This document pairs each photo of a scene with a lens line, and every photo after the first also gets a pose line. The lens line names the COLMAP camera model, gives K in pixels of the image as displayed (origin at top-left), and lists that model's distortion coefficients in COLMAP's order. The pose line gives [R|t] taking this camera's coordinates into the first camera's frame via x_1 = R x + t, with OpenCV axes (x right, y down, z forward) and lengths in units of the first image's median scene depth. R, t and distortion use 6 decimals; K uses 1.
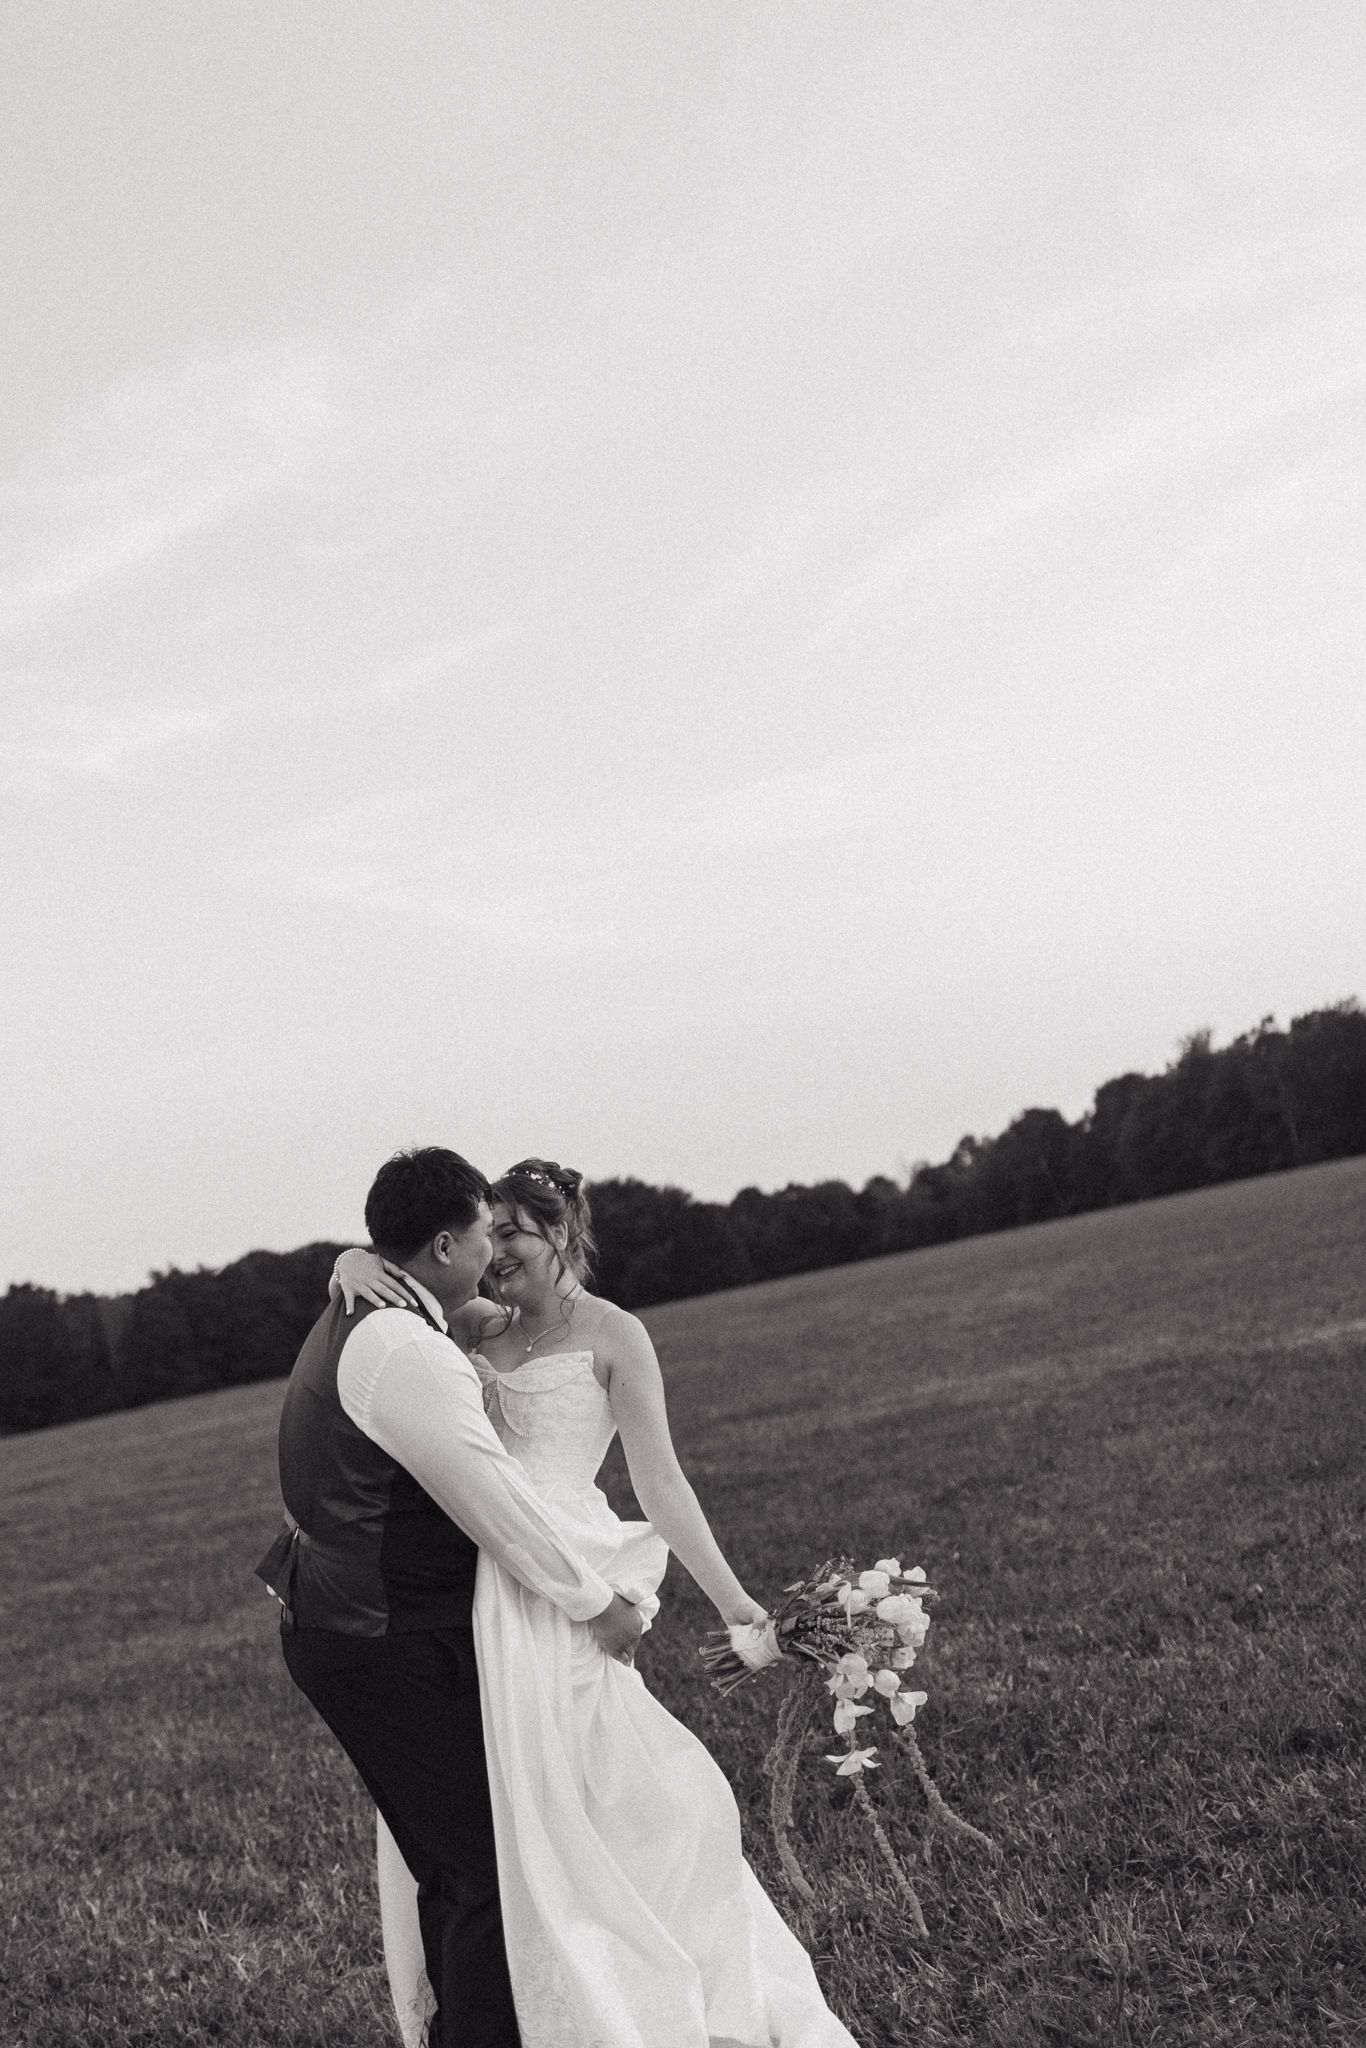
lens RADIAL K [[2027.2, 0, 683.0], [0, 2027.2, 1024.0], [0, 0, 1]] dist [-0.007831, -0.018569]
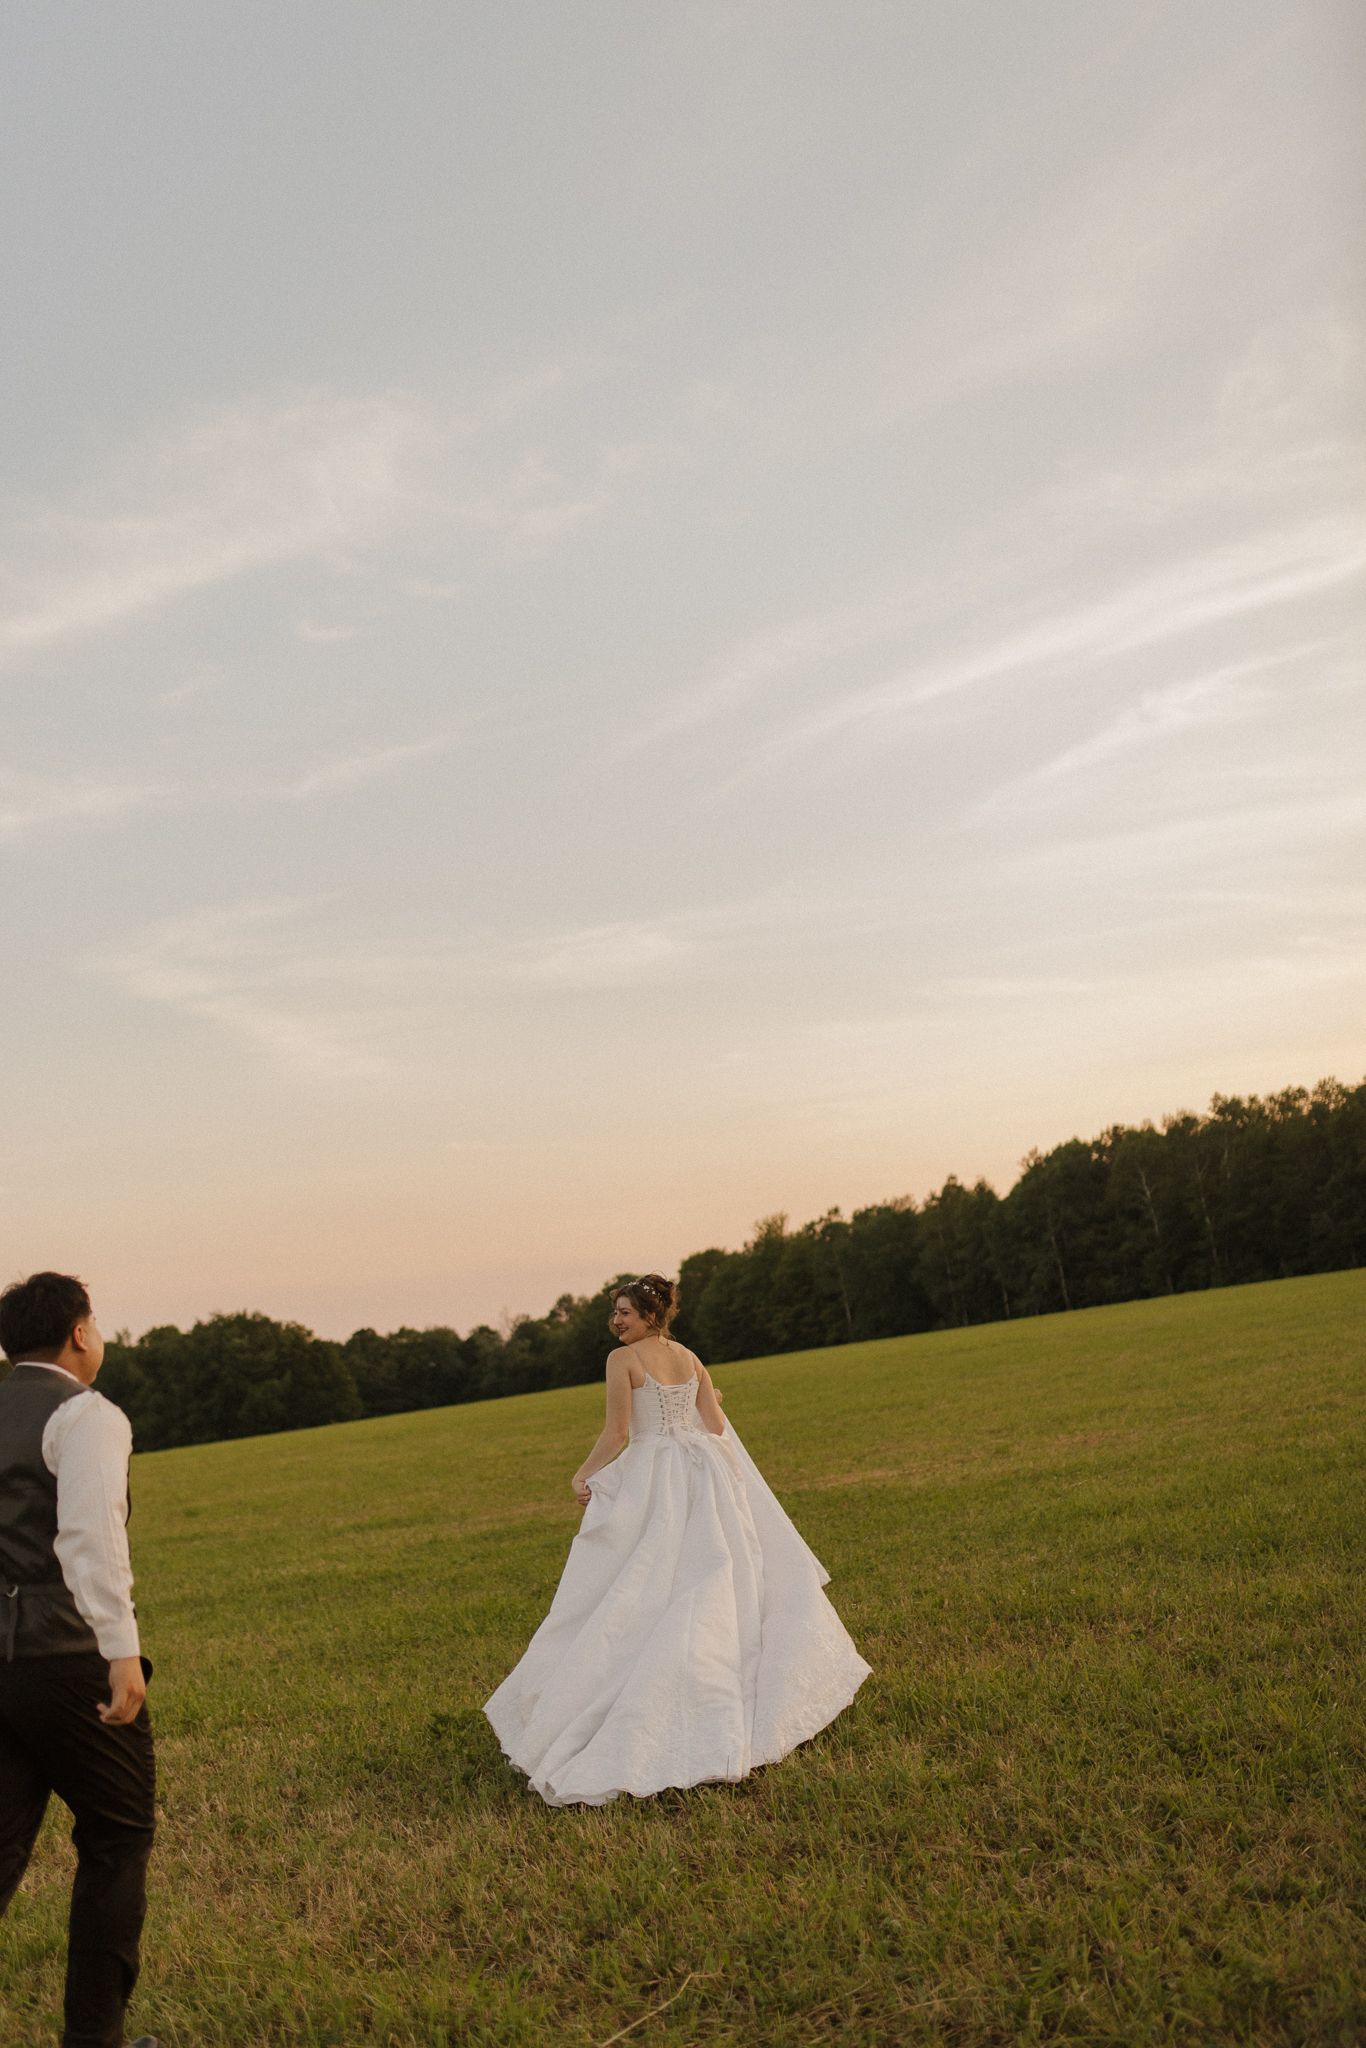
lens RADIAL K [[2027.2, 0, 683.0], [0, 2027.2, 1024.0], [0, 0, 1]] dist [-0.007831, -0.018569]
pose [[0.976883, 0.093316, 0.192332, -0.025724], [-0.079052, 0.993610, -0.080565, -0.008709], [-0.198621, 0.063498, 0.978017, -0.115494]]
